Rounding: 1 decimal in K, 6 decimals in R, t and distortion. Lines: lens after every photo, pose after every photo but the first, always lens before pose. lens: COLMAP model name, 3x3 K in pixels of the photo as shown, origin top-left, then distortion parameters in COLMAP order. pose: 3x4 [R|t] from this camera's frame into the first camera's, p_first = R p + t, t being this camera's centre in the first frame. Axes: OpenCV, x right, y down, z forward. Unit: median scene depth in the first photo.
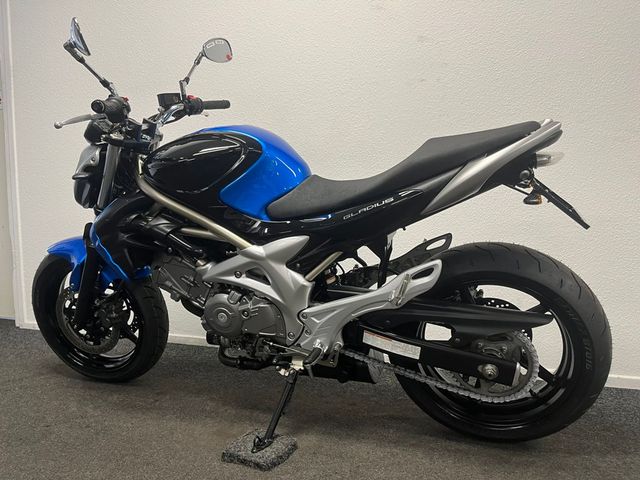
lens RADIAL K [[484.1, 0, 320.0], [0, 484.1, 215.8], [0, 0, 1]] dist [-0.005843, -0.001467]
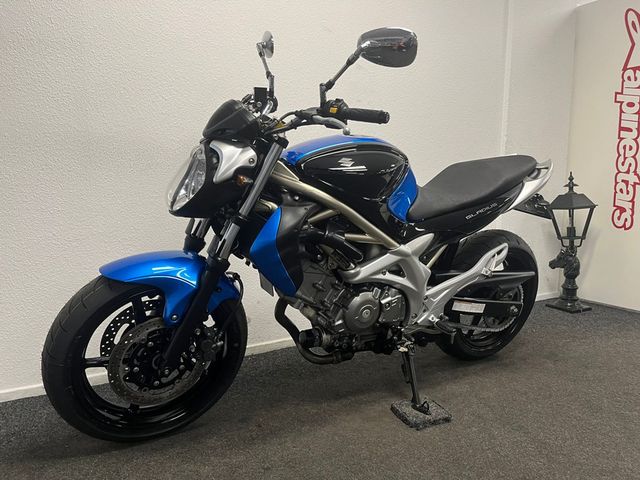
lens RADIAL K [[478.6, 0, 320.0], [0, 478.6, 240.0], [0, 0, 1]] dist [0.083339, -0.113326]
pose [[0.658603, -0.064394, 0.749730, -1.123858], [0.029874, 0.997784, 0.059457, -0.024365], [-0.751898, -0.016761, 0.659067, 0.388482]]
